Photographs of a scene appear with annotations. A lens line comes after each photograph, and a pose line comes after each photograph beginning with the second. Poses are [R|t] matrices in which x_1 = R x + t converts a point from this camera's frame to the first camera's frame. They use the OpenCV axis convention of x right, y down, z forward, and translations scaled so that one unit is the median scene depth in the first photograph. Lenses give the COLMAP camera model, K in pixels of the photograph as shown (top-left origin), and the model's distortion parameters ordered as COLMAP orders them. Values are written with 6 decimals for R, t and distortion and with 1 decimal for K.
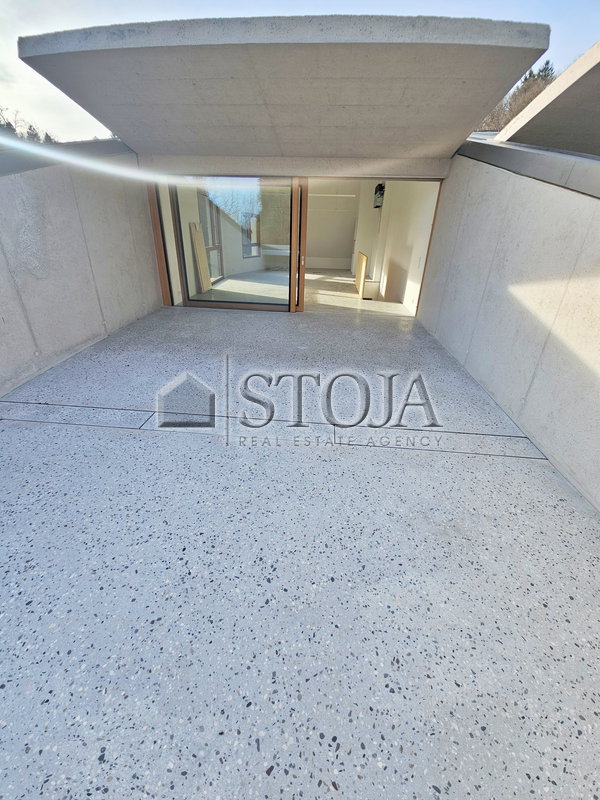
lens RADIAL K [[324.7, 0, 301.7], [0, 324.7, 393.9], [0, 0, 1]] dist [-0.002478, -0.000227]
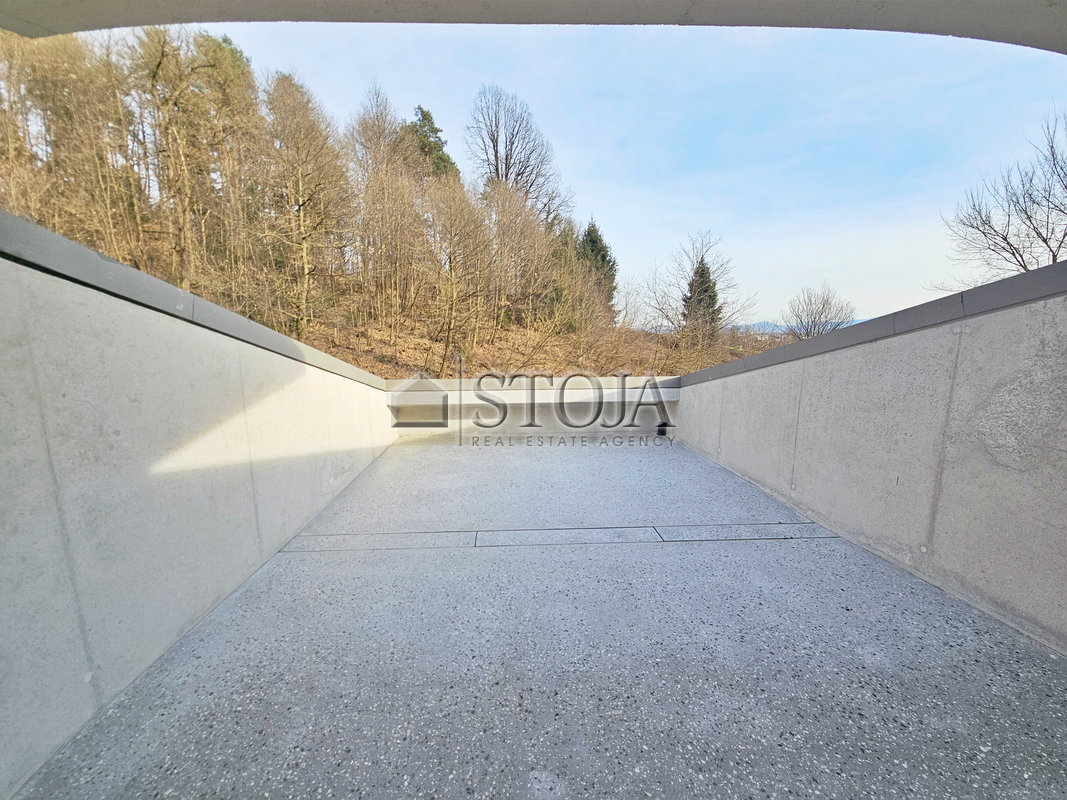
lens RADIAL K [[433.0, 0, 528.7], [0, 433.0, 402.5], [0, 0, 1]] dist [-0.002478, -0.000227]
pose [[-0.991962, 0.000815, -0.126532, 0.089687], [-0.072854, 0.813919, 0.576392, -0.864346], [0.103456, 0.580978, -0.807317, 1.548487]]
